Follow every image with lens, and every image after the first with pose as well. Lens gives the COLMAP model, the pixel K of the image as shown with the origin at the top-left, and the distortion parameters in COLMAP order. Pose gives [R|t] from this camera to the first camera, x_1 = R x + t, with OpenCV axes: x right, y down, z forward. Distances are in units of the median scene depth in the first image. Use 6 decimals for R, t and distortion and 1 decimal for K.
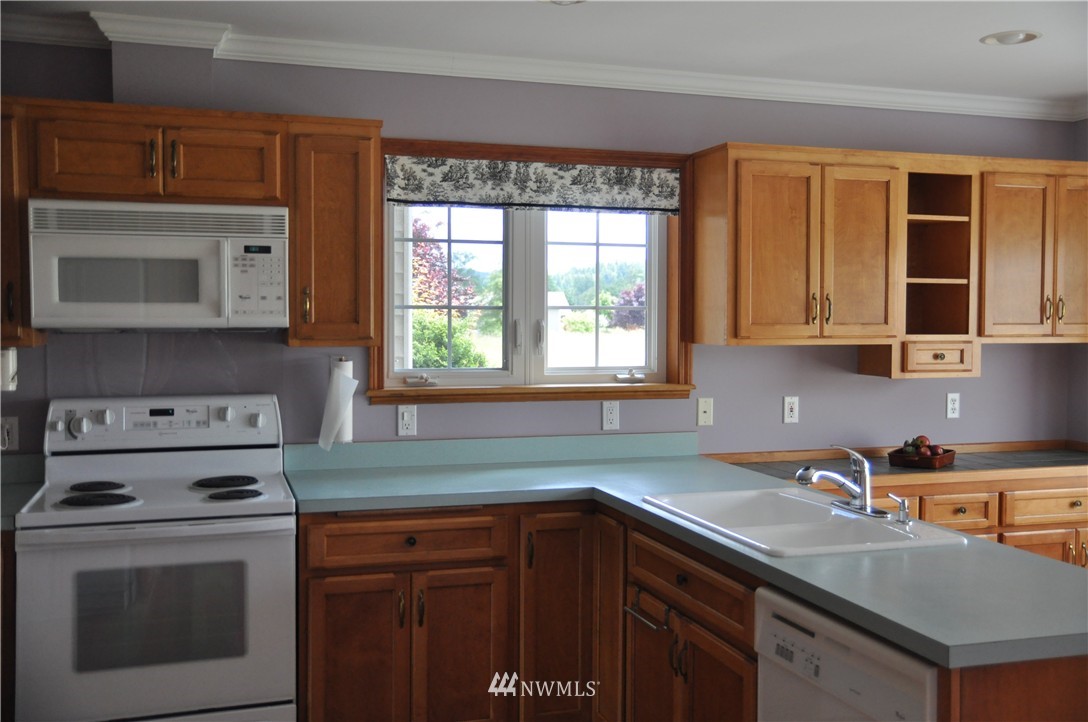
lens RADIAL K [[1070.3, 0, 544.0], [0, 1070.3, 361.0], [0, 0, 1]] dist [-0.062121, 0.183254]
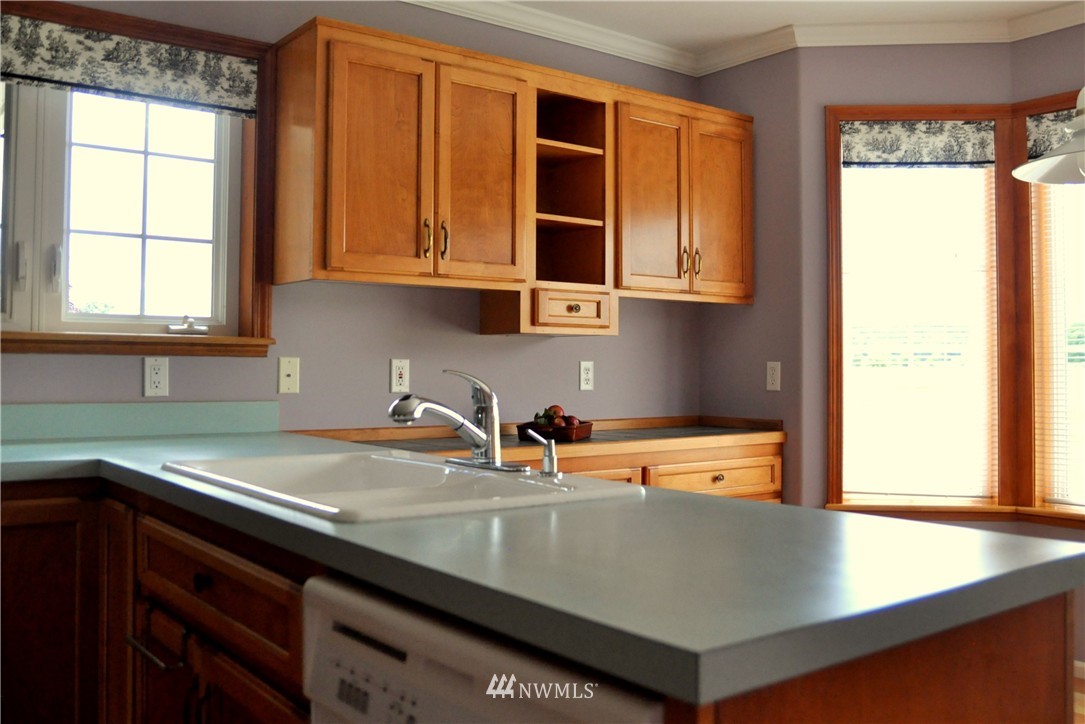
lens RADIAL K [[964.9, 0, 542.5], [0, 964.9, 362.0], [0, 0, 1]] dist [-0.121774, 0.100090]
pose [[0.938739, 0.007524, 0.344547, 0.087704], [0.011338, 0.998546, -0.052697, 0.078696], [-0.344443, 0.053375, 0.937289, 0.302627]]
